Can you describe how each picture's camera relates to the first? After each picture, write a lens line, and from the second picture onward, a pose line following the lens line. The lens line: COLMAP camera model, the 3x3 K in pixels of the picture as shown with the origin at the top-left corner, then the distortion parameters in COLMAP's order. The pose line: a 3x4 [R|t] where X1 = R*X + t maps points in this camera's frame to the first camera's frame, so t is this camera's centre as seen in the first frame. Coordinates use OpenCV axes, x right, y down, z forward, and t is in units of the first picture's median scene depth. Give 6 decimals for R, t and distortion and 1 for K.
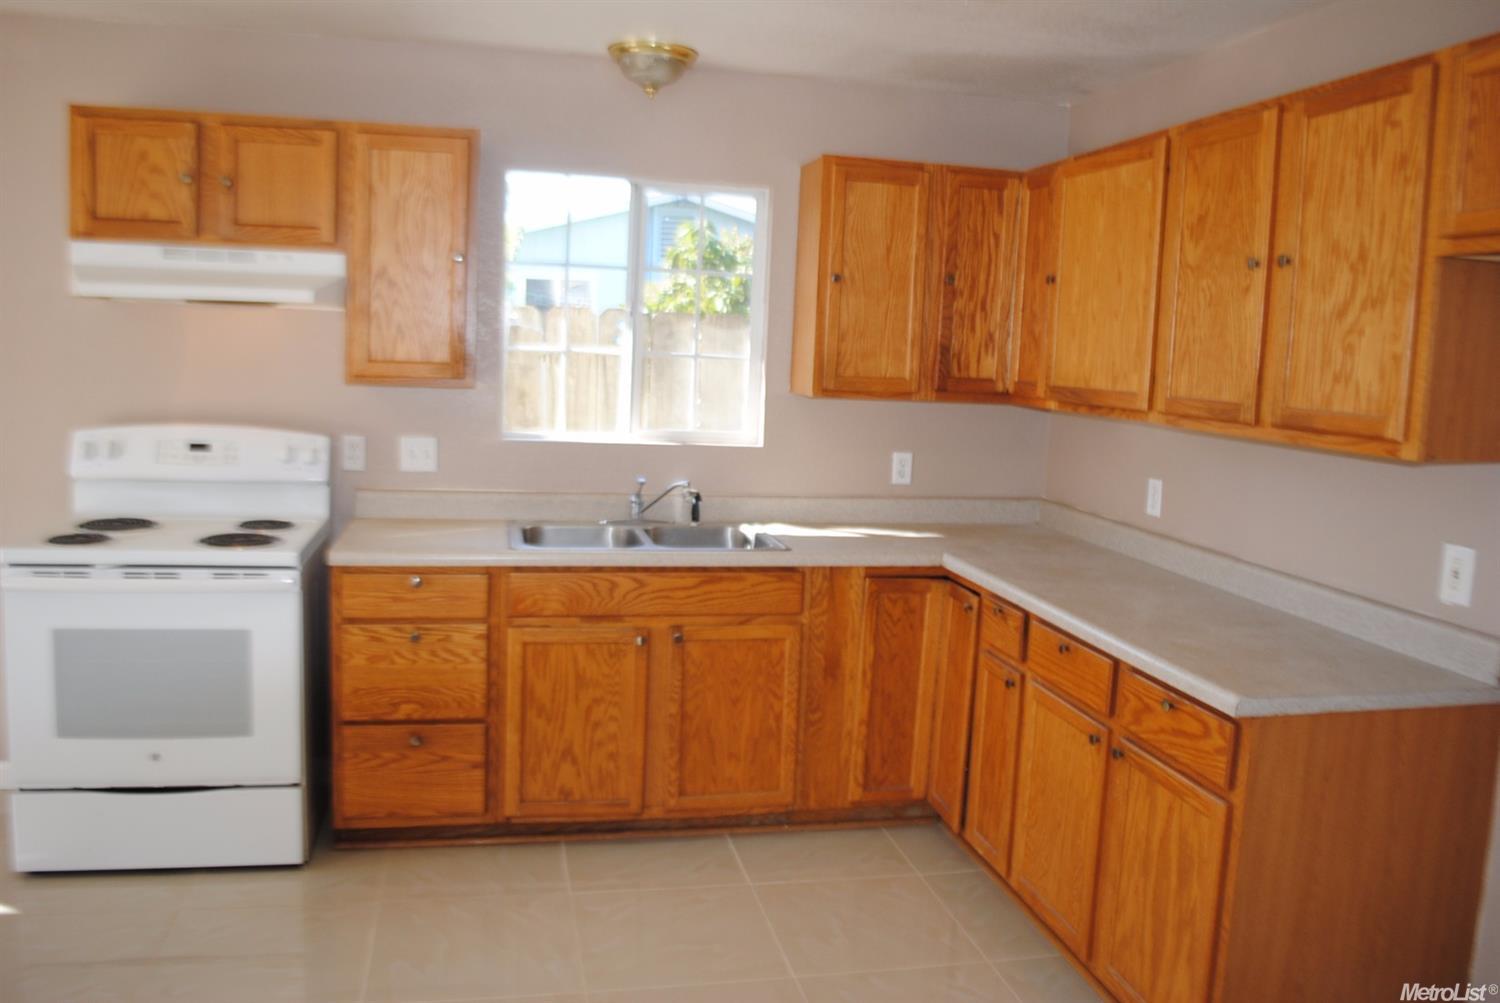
lens RADIAL K [[1245.7, 0, 752.4], [0, 1245.7, 479.0], [0, 0, 1]] dist [-0.088815, -0.000170]
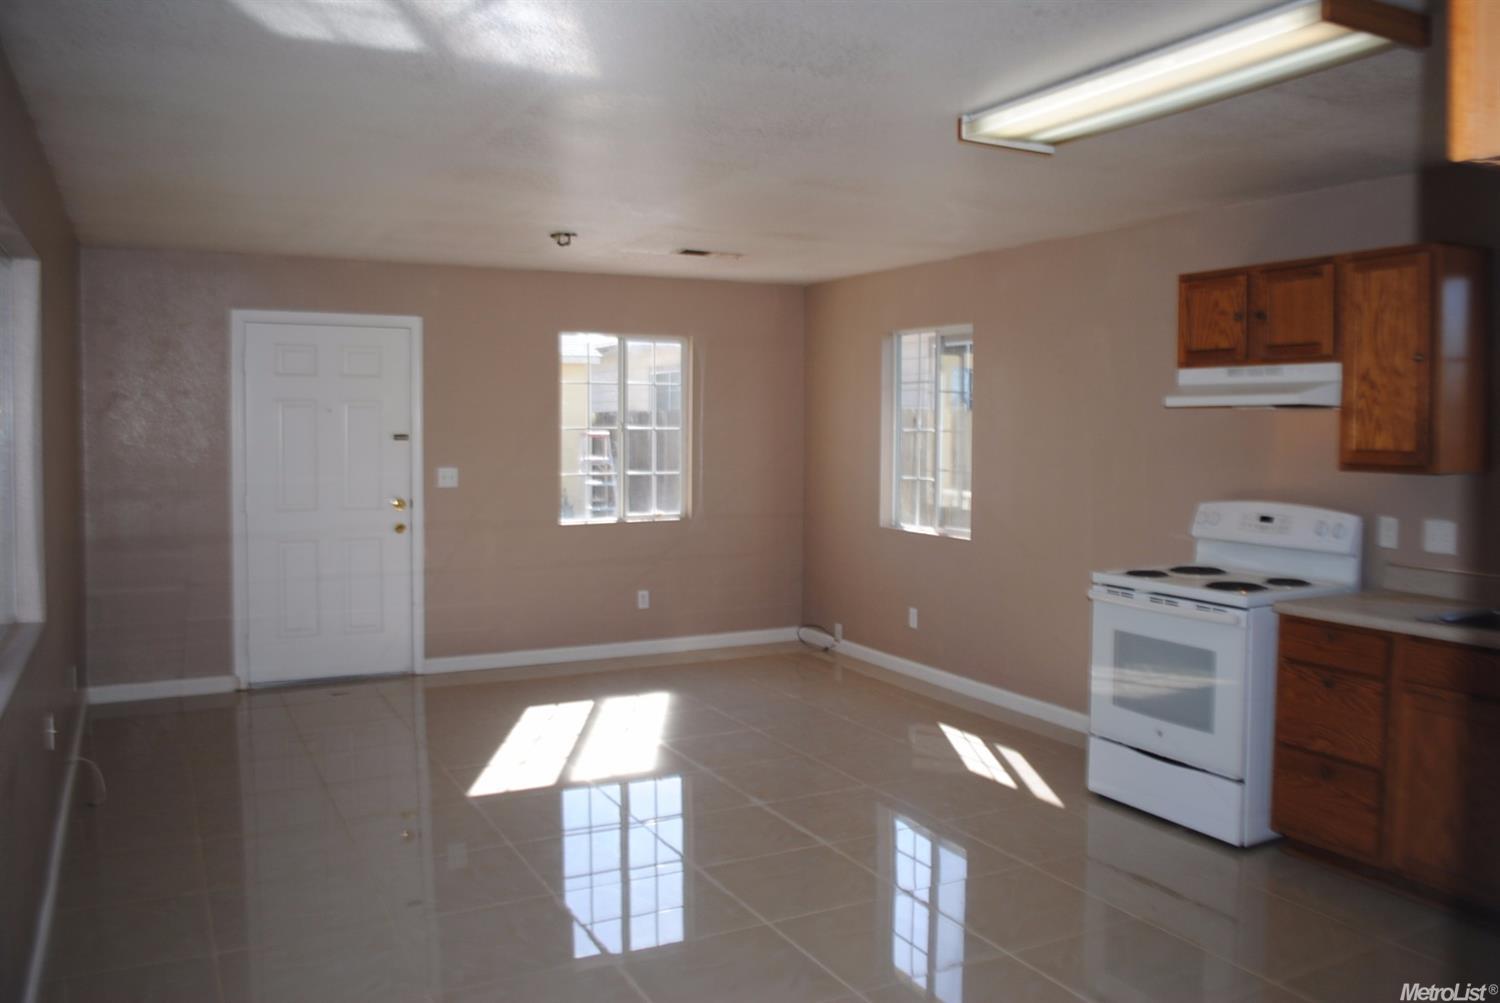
lens RADIAL K [[1217.3, 0, 758.9], [0, 1217.3, 480.4], [0, 0, 1]] dist [-0.008256, 0.000841]
pose [[0.254516, 0.003858, -0.967061, 0.694981], [-0.098786, 0.994865, -0.022030, 0.015228], [0.962010, 0.101140, 0.253590, 0.162138]]
